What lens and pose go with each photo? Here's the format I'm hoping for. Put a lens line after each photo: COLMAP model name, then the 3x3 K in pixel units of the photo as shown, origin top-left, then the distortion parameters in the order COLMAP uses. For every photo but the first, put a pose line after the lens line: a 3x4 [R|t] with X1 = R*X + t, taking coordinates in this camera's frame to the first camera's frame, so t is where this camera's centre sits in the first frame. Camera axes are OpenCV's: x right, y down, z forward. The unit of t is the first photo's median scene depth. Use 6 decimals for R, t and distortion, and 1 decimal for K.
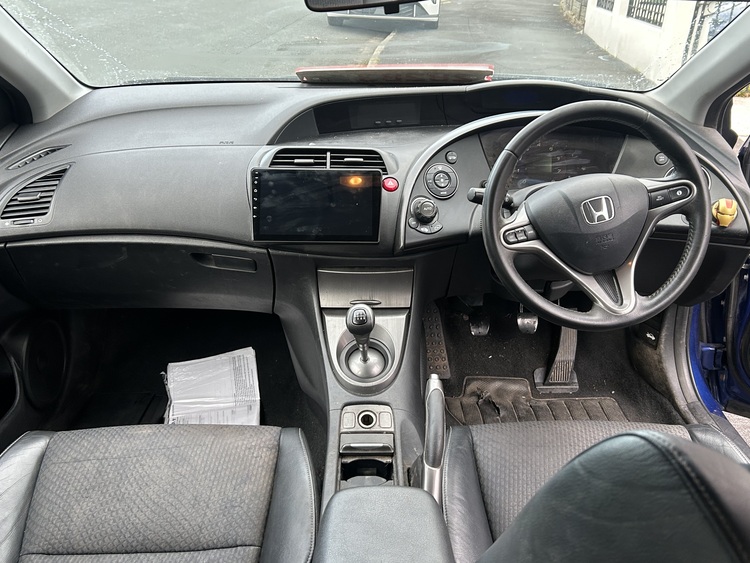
lens RADIAL K [[659.8, 0, 374.5], [0, 659.8, 280.8], [0, 0, 1]] dist [0.064944, -0.000466]
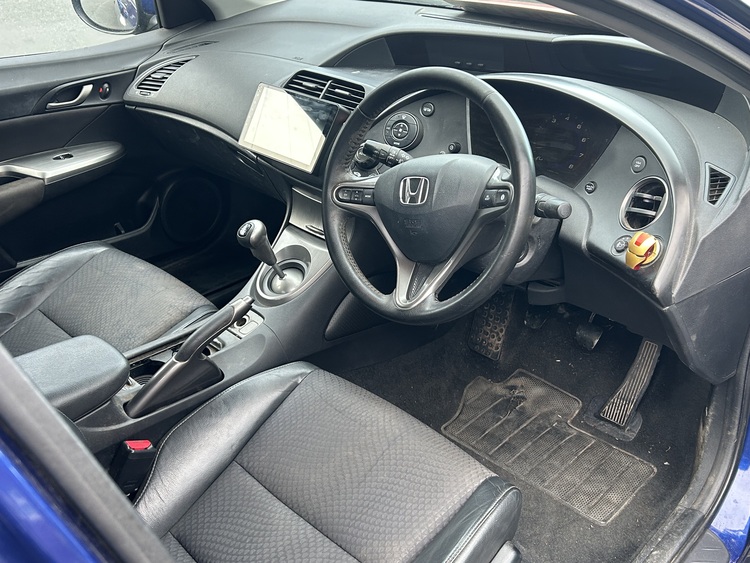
lens RADIAL K [[750.5, 0, 374.9], [0, 750.5, 282.3], [0, 0, 1]] dist [0.018082, 0.000000]
pose [[0.712055, 0.337549, -0.615662, 0.817644], [-0.279134, 0.940676, 0.192907, -0.144138], [0.644254, 0.034491, 0.764034, 0.155141]]
